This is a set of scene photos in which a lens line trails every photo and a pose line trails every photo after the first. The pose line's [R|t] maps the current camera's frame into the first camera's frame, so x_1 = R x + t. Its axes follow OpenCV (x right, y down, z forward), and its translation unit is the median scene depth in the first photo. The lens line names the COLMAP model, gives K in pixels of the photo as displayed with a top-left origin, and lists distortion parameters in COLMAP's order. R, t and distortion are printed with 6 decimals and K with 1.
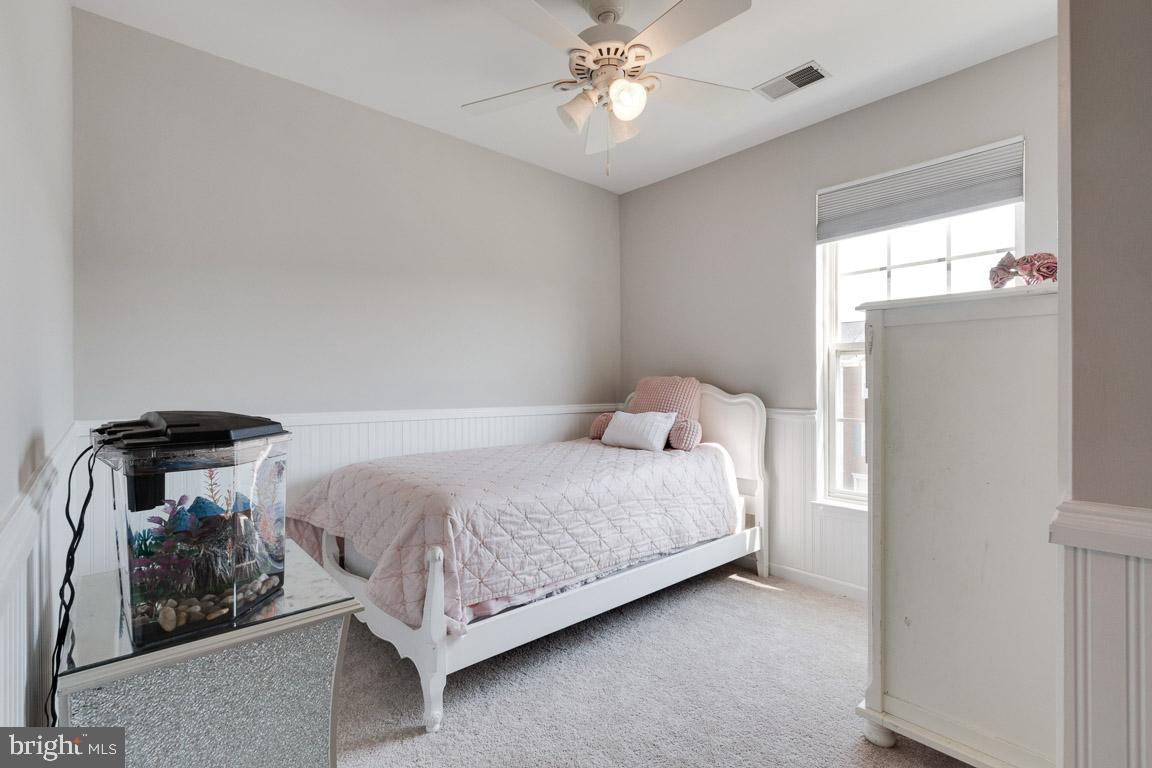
lens RADIAL K [[528.3, 0, 576.0], [0, 528.3, 384.0], [0, 0, 1]] dist [0.000882, 0.000124]
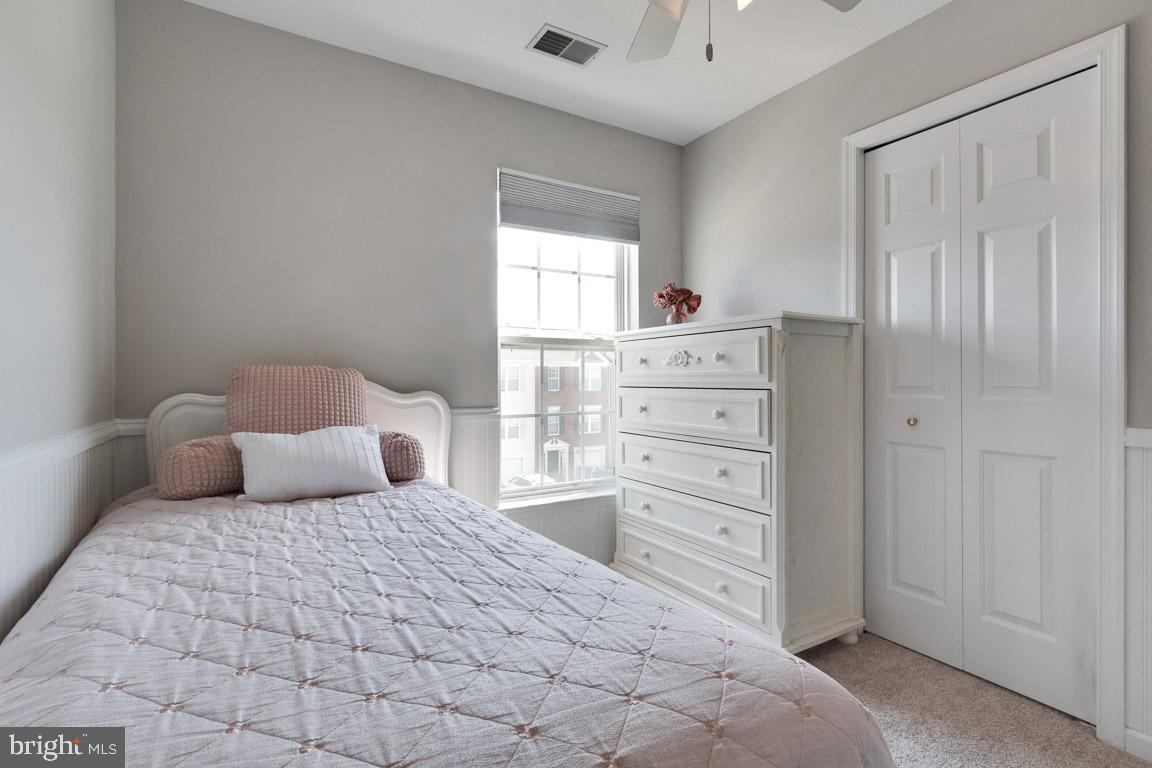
lens RADIAL K [[564.1, 0, 576.0], [0, 564.1, 384.0], [0, 0, 1]] dist [-0.000983, -0.000120]
pose [[0.184075, -0.001667, 0.982911, -0.469130], [-0.006189, 0.999977, 0.002856, 0.003642], [-0.982893, -0.006609, 0.184060, 0.694483]]
